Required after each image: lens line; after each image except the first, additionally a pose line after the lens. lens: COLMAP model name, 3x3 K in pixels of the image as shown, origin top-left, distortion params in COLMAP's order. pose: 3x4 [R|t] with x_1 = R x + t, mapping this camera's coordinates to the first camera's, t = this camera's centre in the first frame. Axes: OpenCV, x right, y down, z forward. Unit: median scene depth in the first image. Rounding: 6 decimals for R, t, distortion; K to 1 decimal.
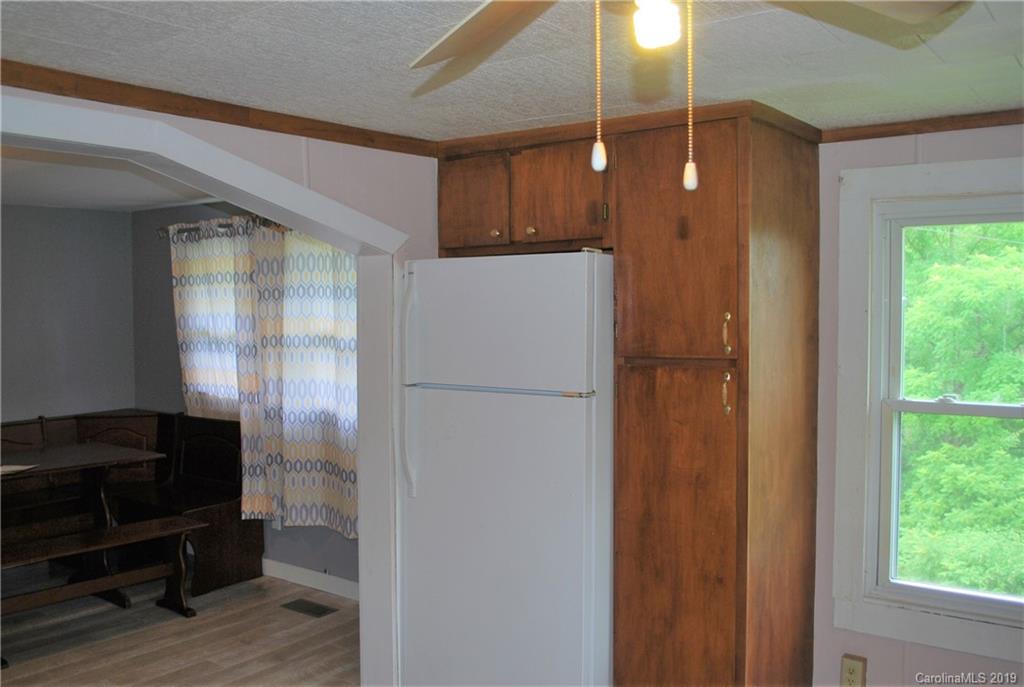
lens RADIAL K [[916.3, 0, 511.1], [0, 916.3, 361.8], [0, 0, 1]] dist [-0.057794, 0.009712]
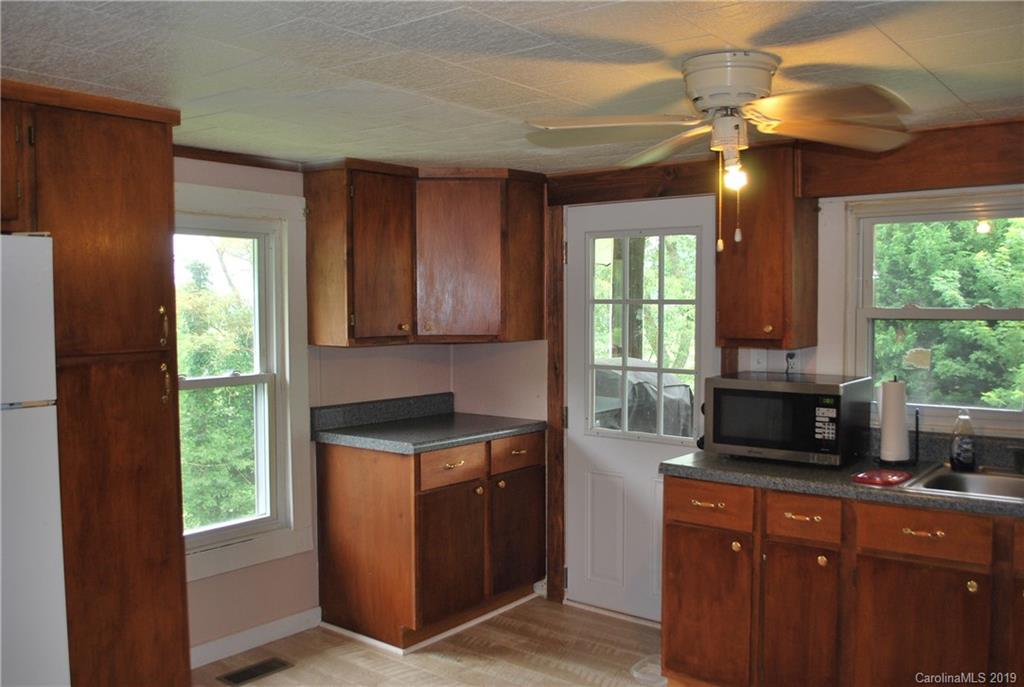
lens RADIAL K [[916.3, 0, 511.1], [0, 916.3, 361.8], [0, 0, 1]] dist [-0.057794, 0.009712]
pose [[0.018896, -0.058456, 0.998111, -0.768259], [0.059346, 0.996595, 0.057244, -0.025166], [-0.998059, 0.058152, 0.022301, 0.550892]]
